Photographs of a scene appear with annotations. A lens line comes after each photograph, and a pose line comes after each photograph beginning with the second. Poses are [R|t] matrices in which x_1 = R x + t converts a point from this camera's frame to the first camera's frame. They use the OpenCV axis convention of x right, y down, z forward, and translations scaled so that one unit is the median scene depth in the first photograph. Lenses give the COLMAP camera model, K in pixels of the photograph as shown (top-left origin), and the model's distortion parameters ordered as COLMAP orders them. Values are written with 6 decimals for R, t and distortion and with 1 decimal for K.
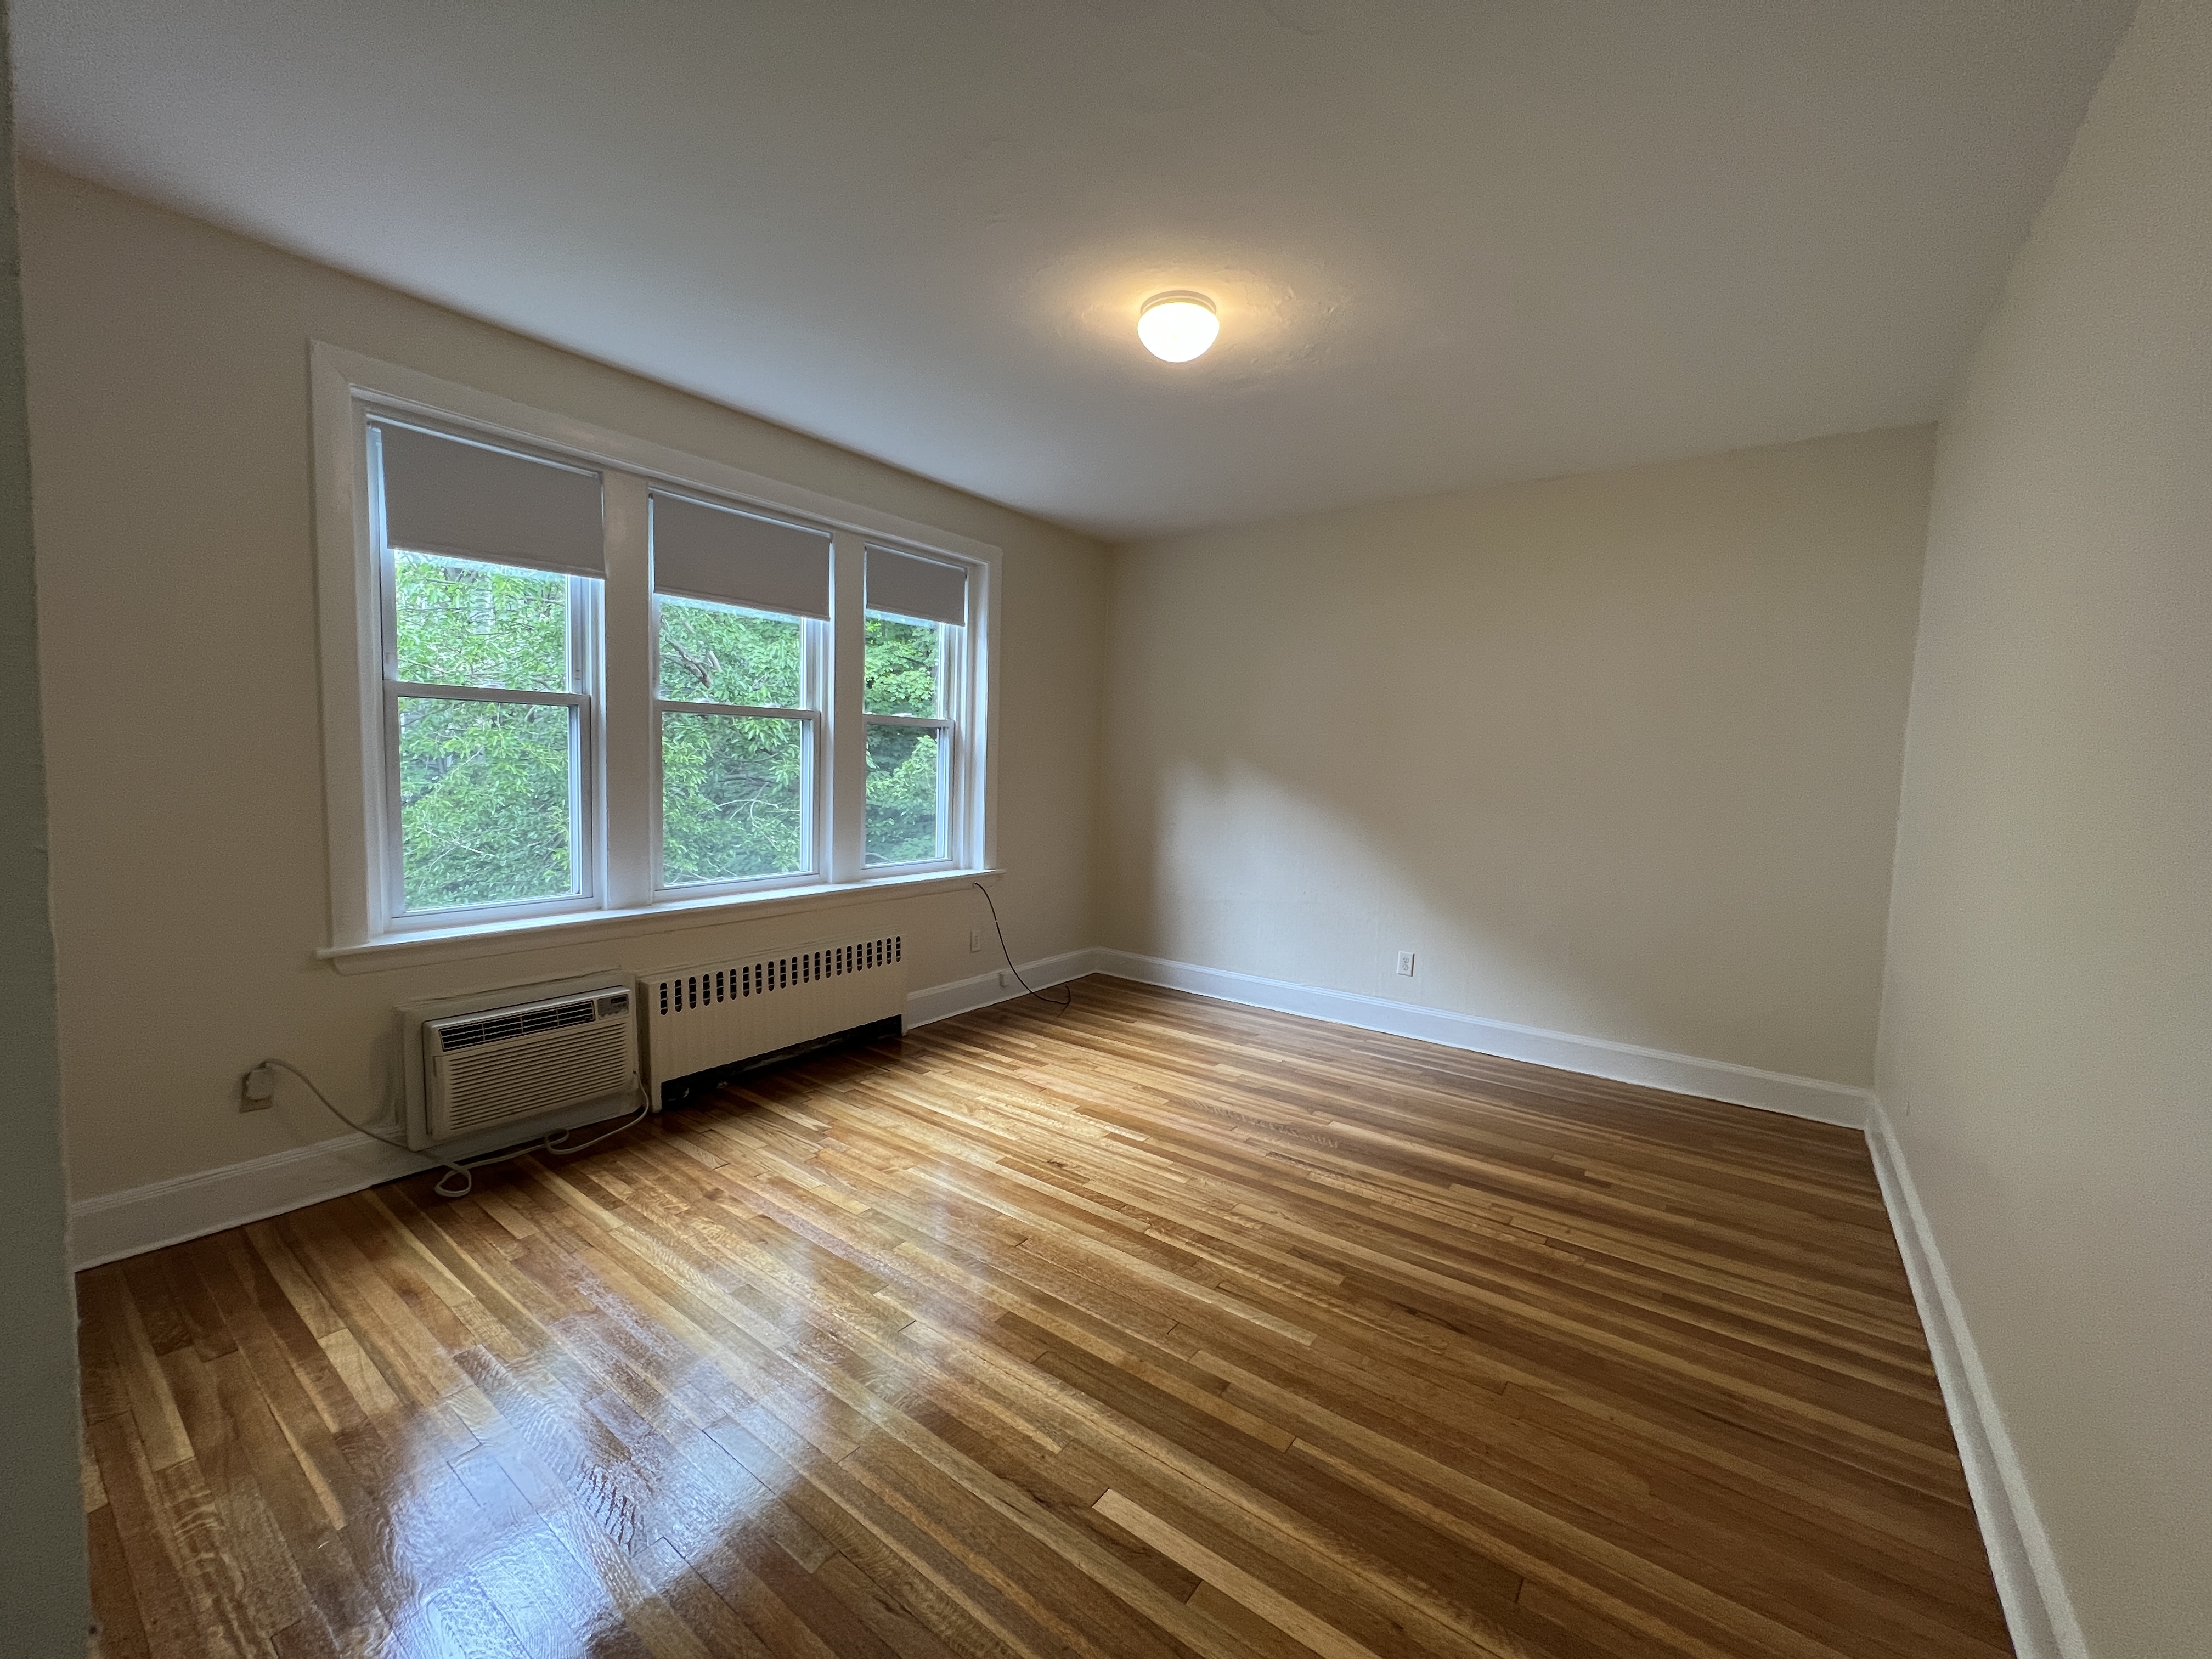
lens RADIAL K [[887.8, 0, 1100.4], [0, 887.8, 834.4], [0, 0, 1]] dist [-0.003057, -0.000064]
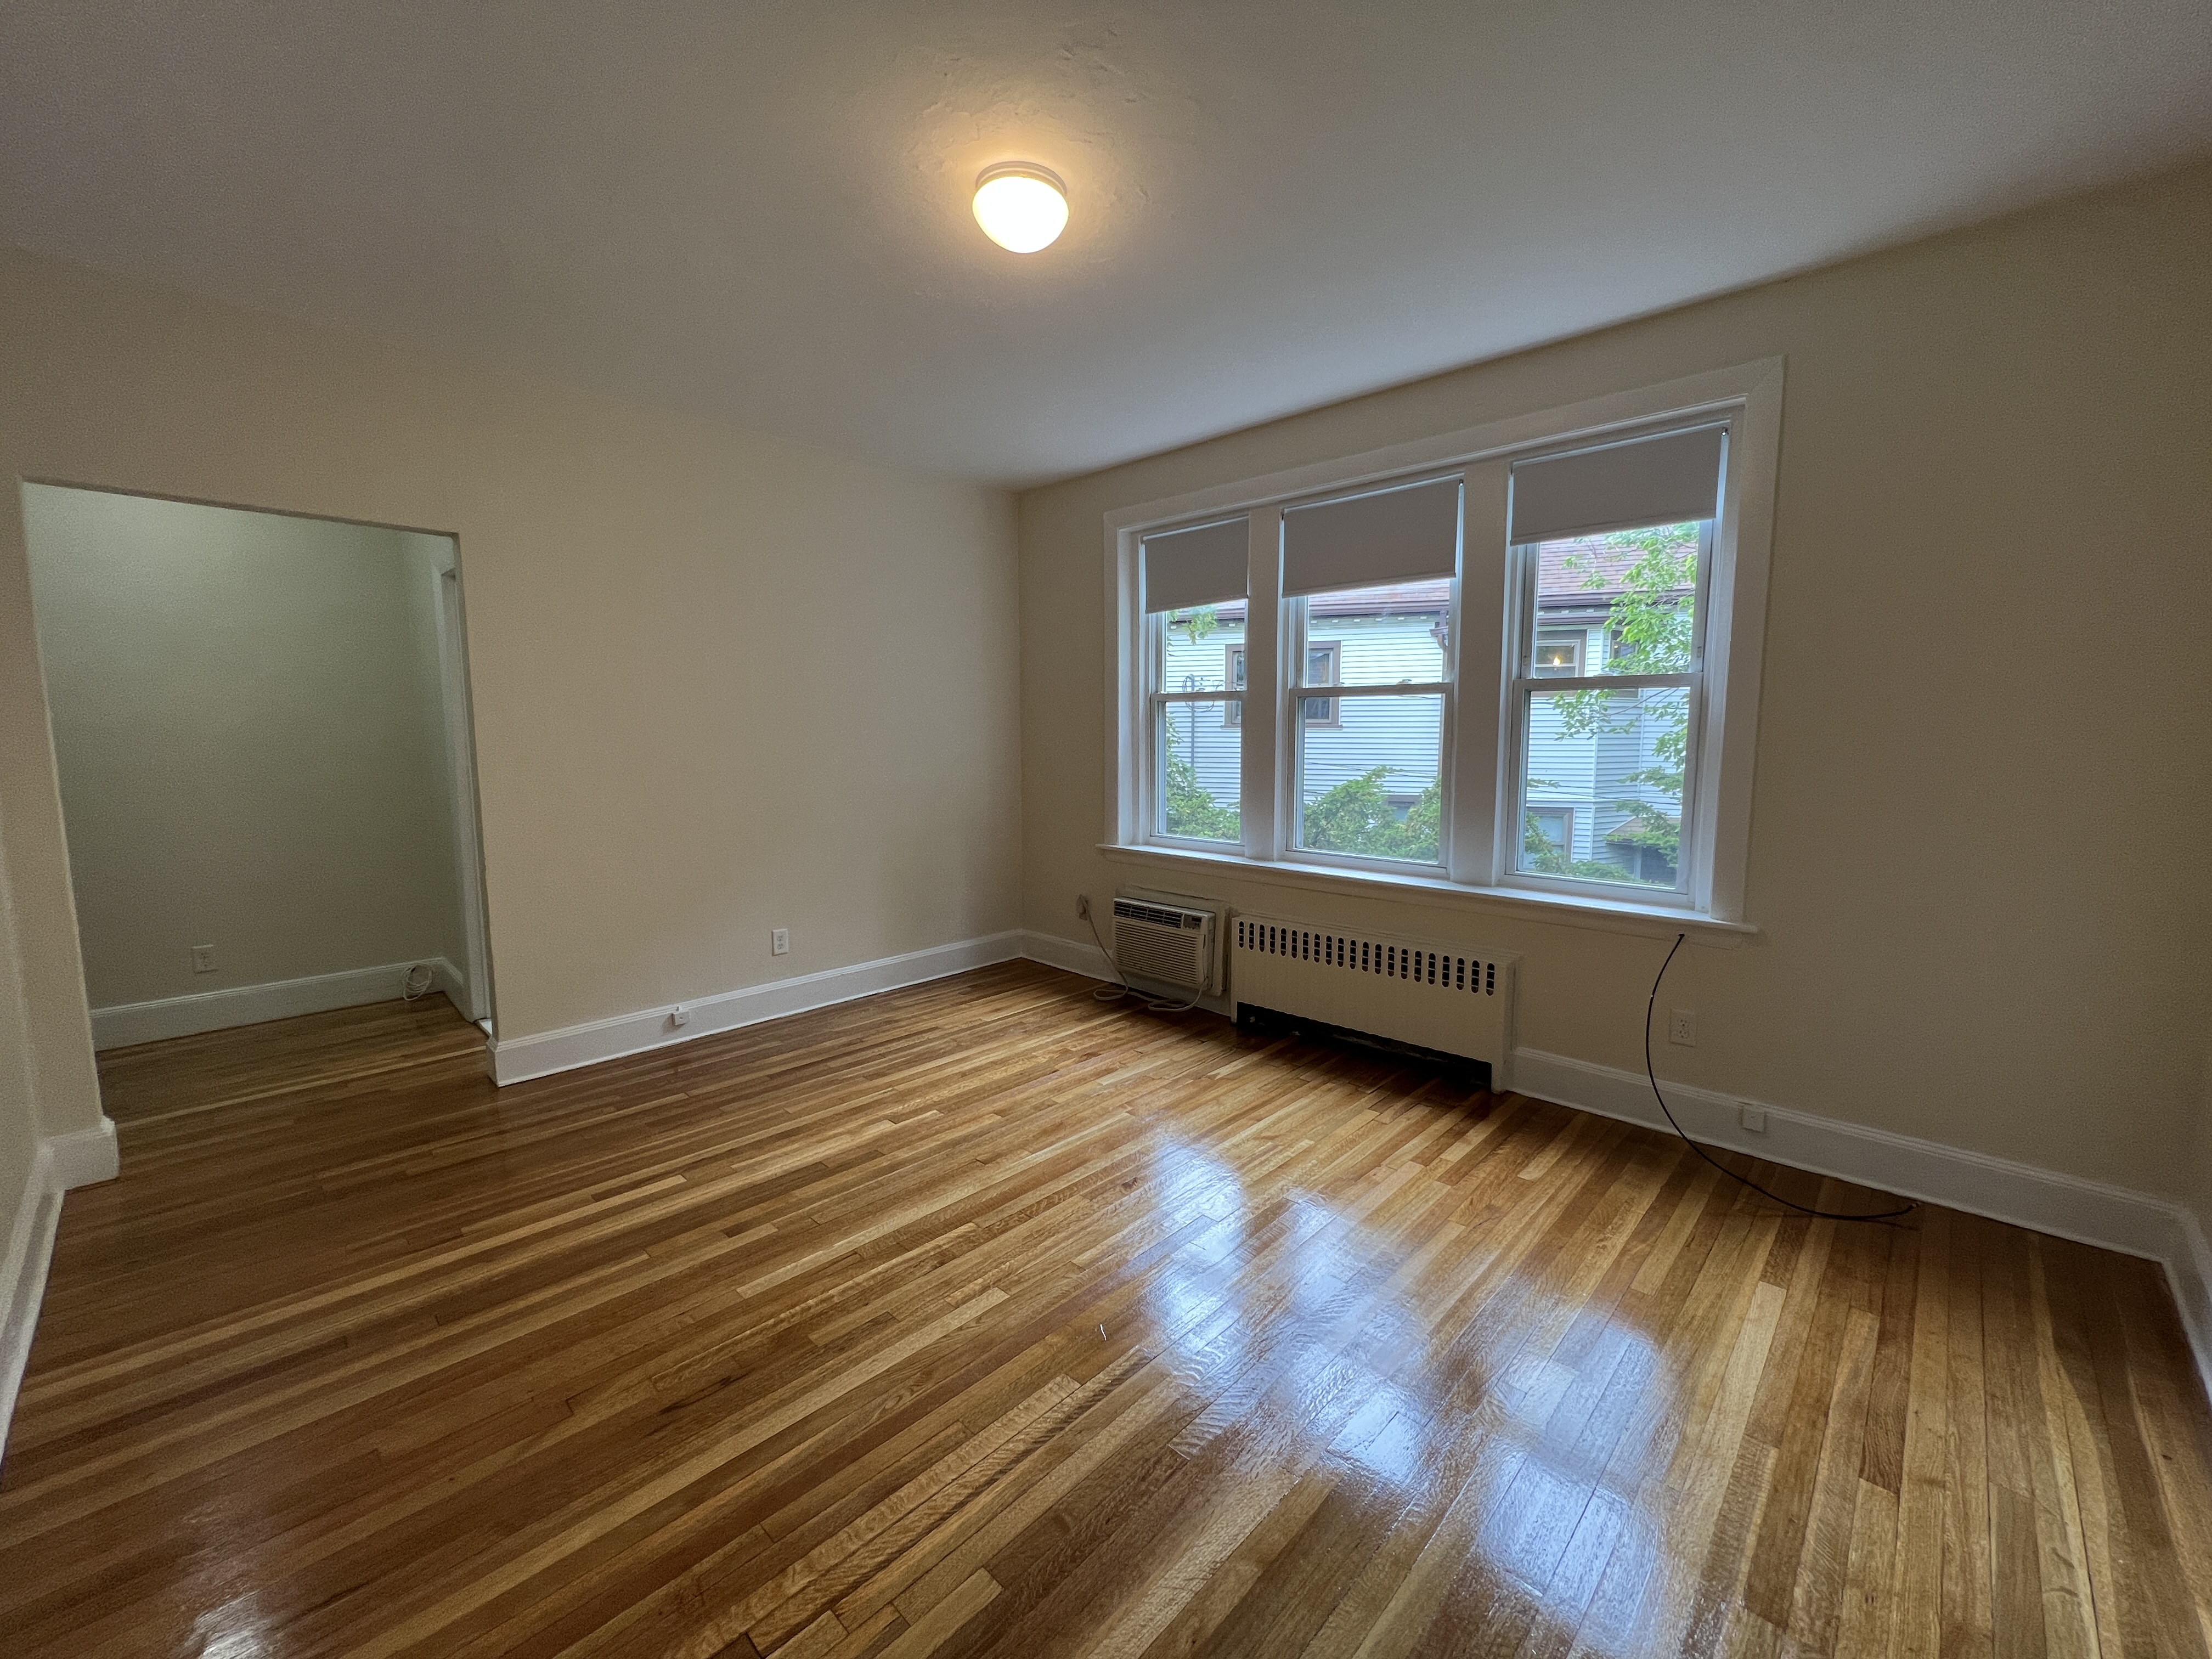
lens RADIAL K [[887.8, 0, 1107.5], [0, 887.8, 832.7], [0, 0, 1]] dist [-0.003057, -0.000064]
pose [[-0.122309, 0.089084, -0.988486, 0.782003], [-0.085489, 0.991316, 0.099917, -0.065011], [0.988803, 0.096726, -0.113632, 1.007080]]
